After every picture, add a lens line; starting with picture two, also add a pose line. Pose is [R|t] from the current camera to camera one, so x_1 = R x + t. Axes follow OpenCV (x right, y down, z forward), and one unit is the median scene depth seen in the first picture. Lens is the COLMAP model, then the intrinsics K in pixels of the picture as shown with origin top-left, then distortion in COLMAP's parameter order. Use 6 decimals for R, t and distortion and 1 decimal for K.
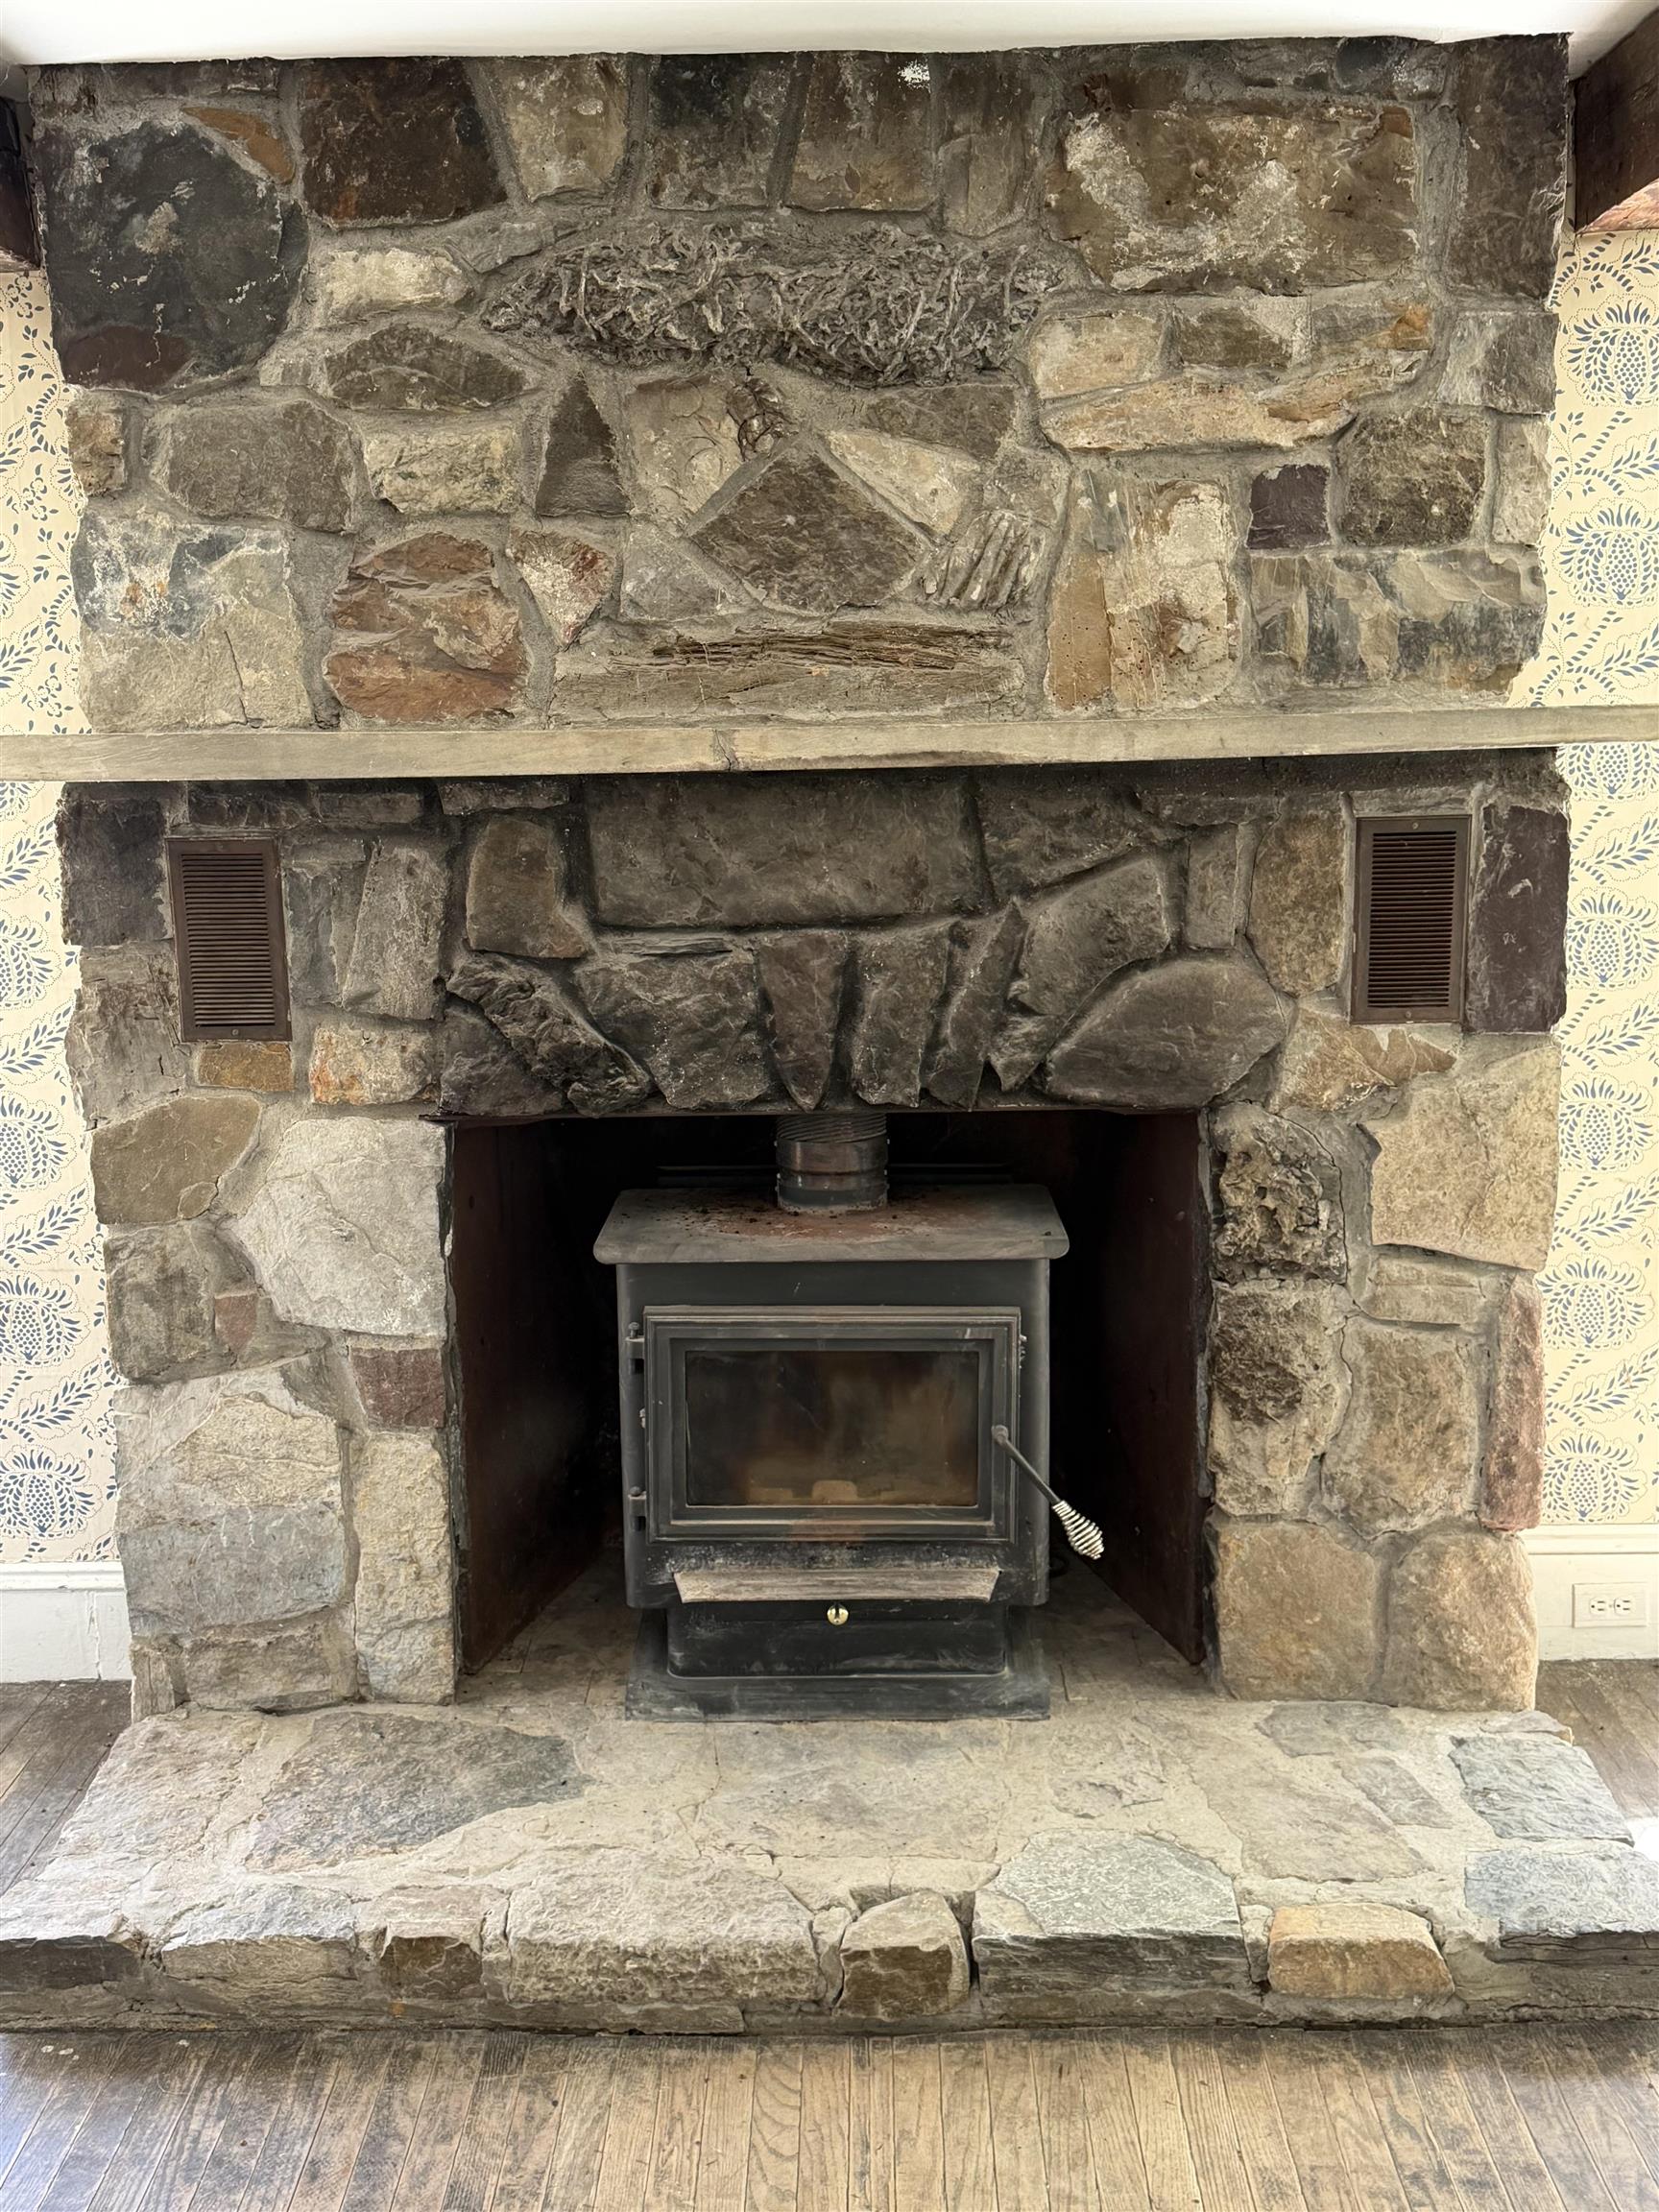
lens RADIAL K [[2255.1, 0, 825.5], [0, 2255.1, 1115.1], [0, 0, 1]] dist [0.073804, 0.000000]
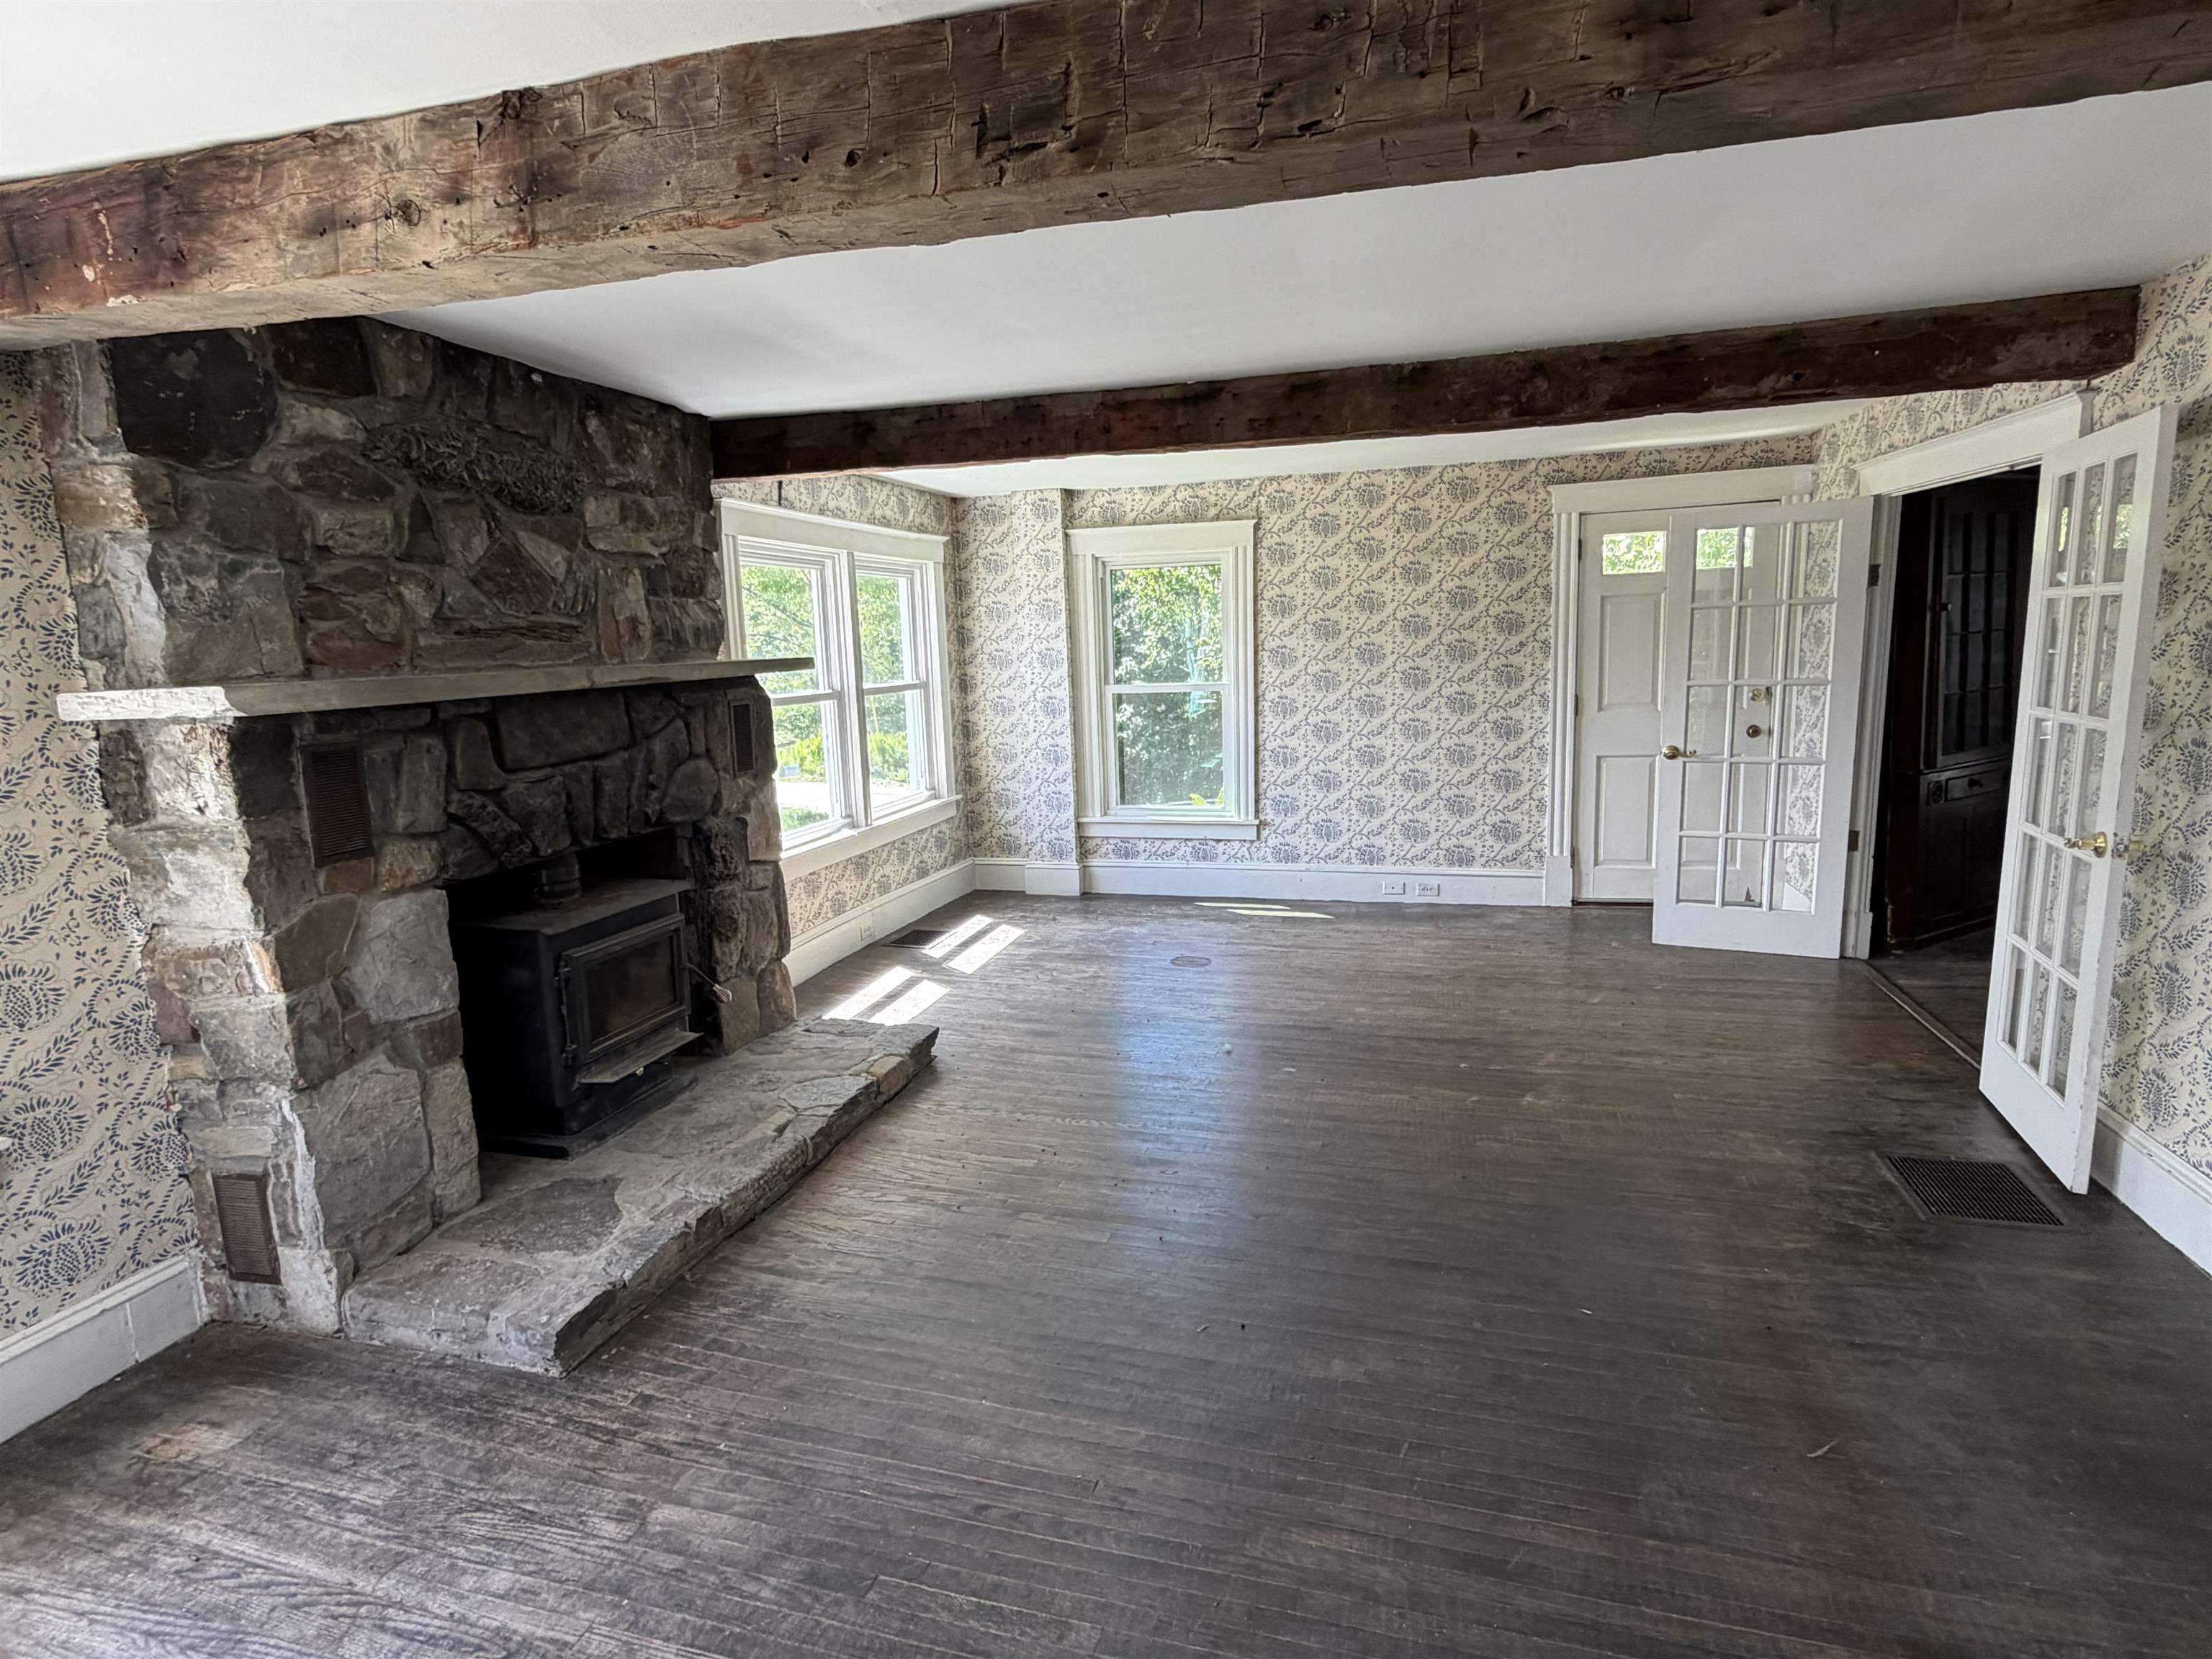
lens RADIAL K [[1153.2, 0, 1123.7], [0, 1153.2, 837.4], [0, 0, 1]] dist [-0.005917, -0.001972]
pose [[0.244772, -0.154939, 0.957121, -0.927276], [0.186650, 0.976215, 0.110297, -0.036643], [-0.951445, 0.151649, 0.267870, 0.221867]]
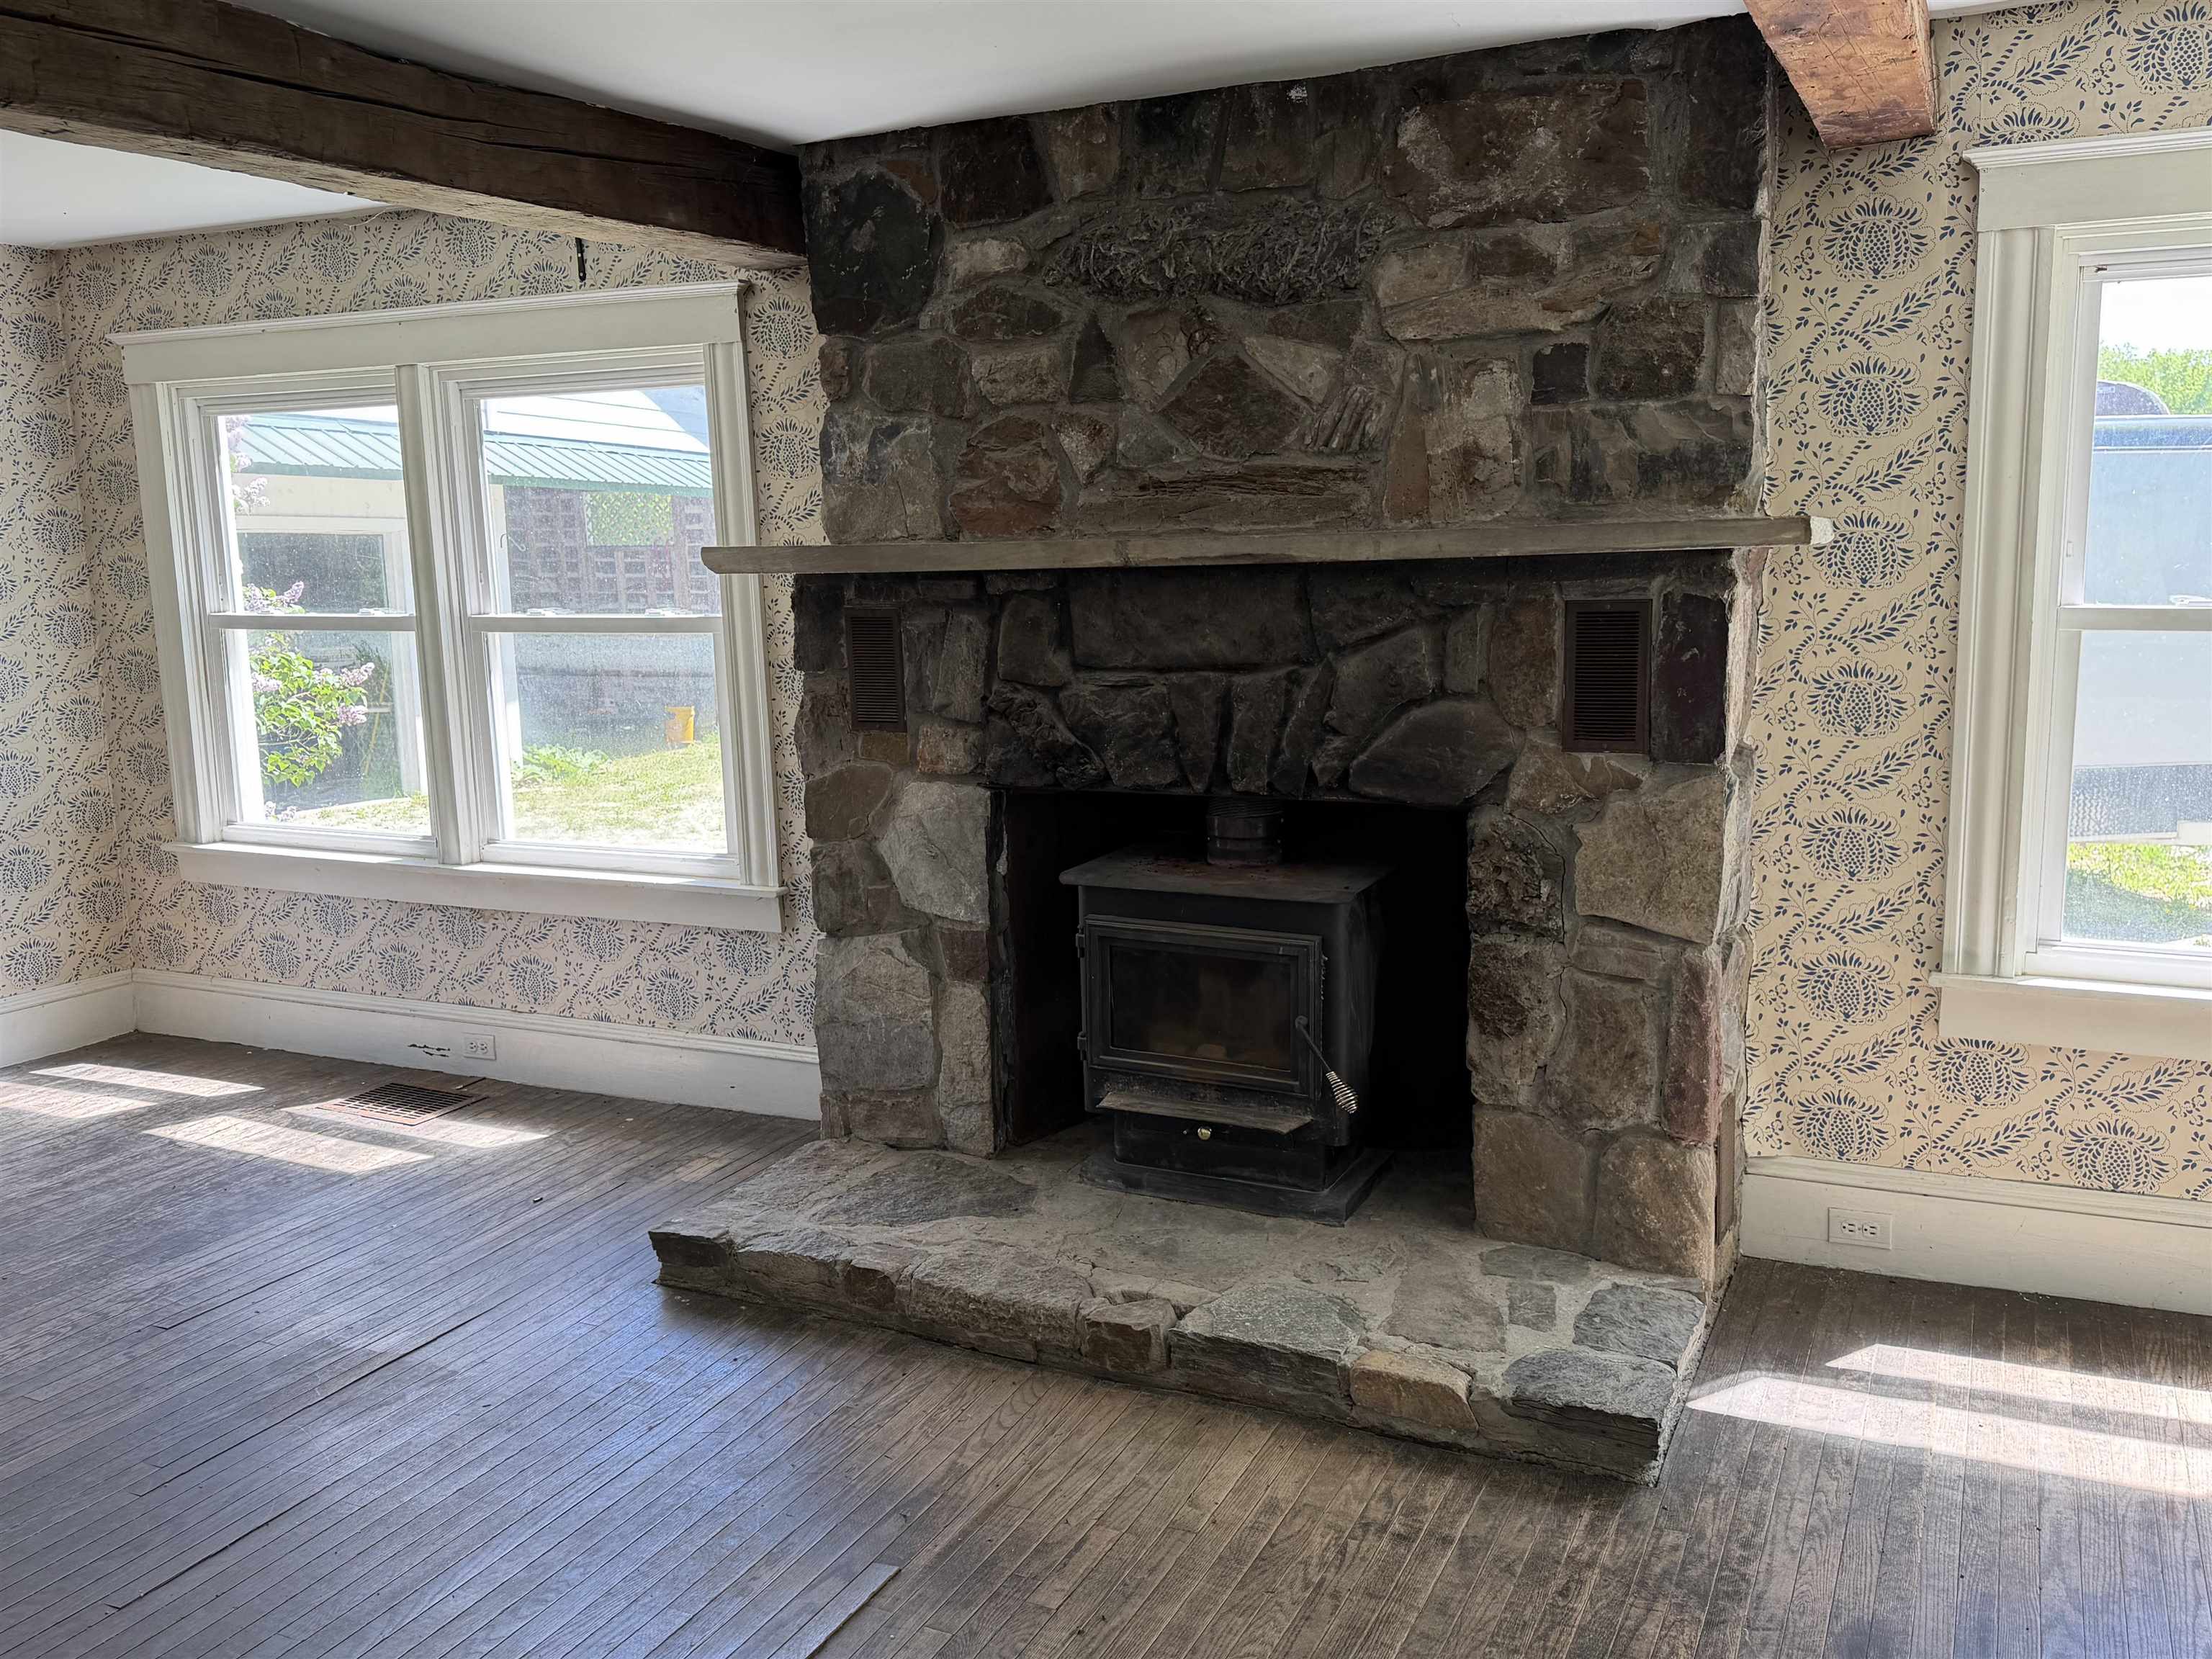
lens RADIAL K [[1786.0, 0, 1104.0], [0, 1786.0, 836.3], [0, 0, 1]] dist [0.087207, -0.053098]
pose [[0.902871, 0.065992, -0.424817, 0.440009], [-0.065584, 0.997725, 0.015602, 0.012159], [0.424880, 0.013775, 0.905145, -0.099749]]
